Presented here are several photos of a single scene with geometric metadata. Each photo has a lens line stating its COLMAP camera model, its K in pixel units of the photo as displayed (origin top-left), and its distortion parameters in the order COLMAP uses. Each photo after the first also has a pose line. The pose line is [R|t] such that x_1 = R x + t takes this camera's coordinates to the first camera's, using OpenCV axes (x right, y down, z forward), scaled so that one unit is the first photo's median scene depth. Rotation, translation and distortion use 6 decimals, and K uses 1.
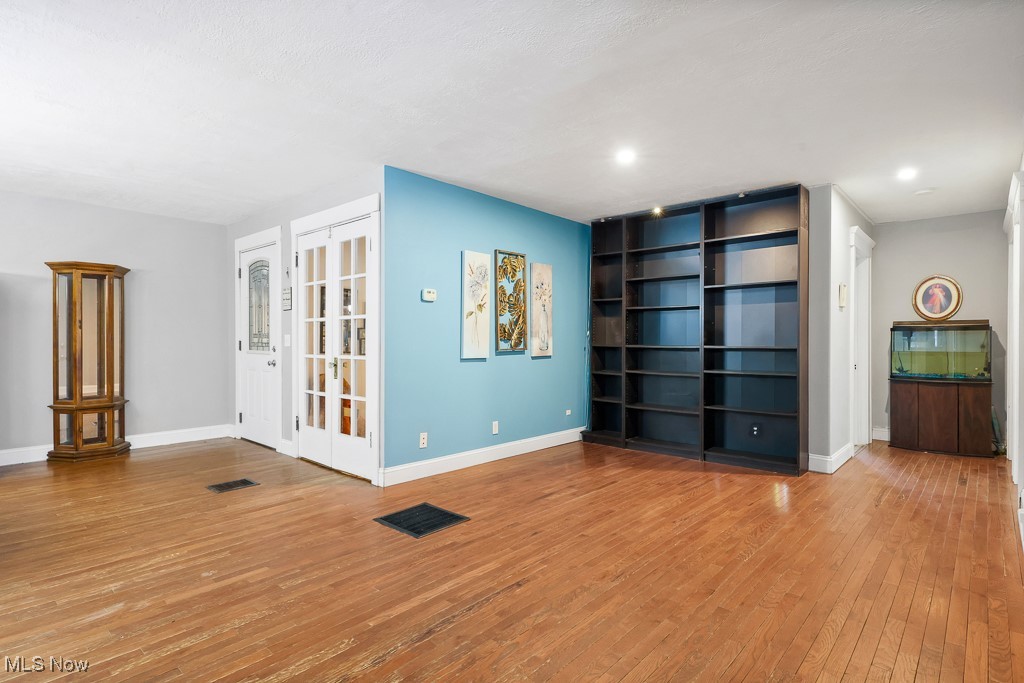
lens RADIAL K [[526.7, 0, 512.0], [0, 526.7, 341.5], [0, 0, 1]] dist [0.003822, 0.000643]
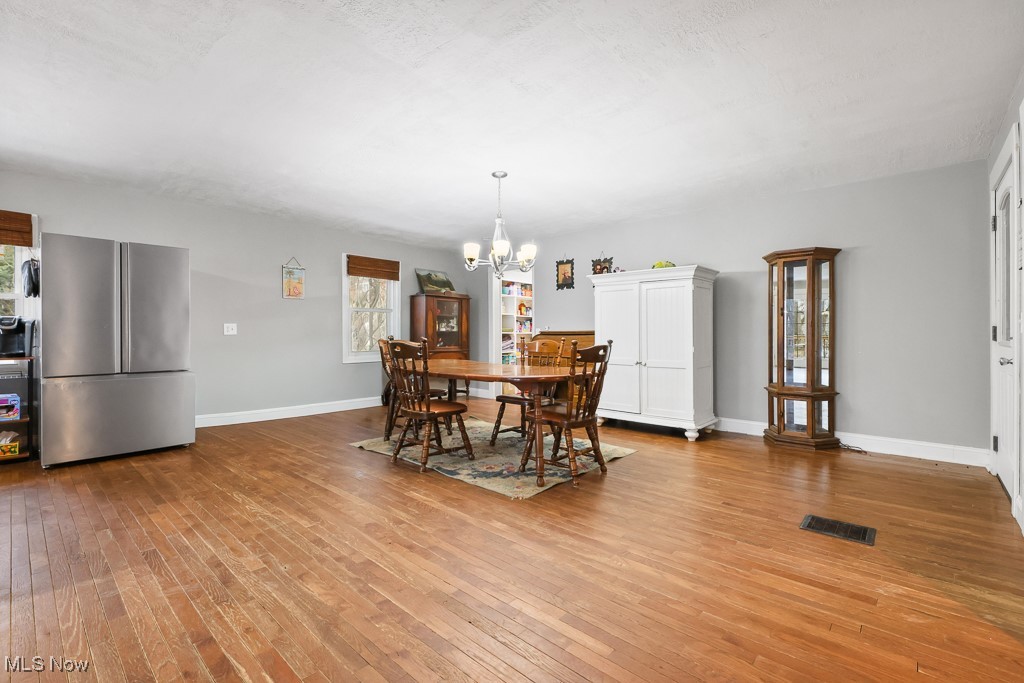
lens RADIAL K [[446.4, 0, 506.0], [0, 446.4, 340.2], [0, 0, 1]] dist [0.001710, -0.000789]
pose [[-0.010036, 0.012468, -0.999872, 0.056188], [-0.005609, 0.999906, 0.012525, 0.015336], [0.999934, 0.005734, -0.009965, 0.489048]]
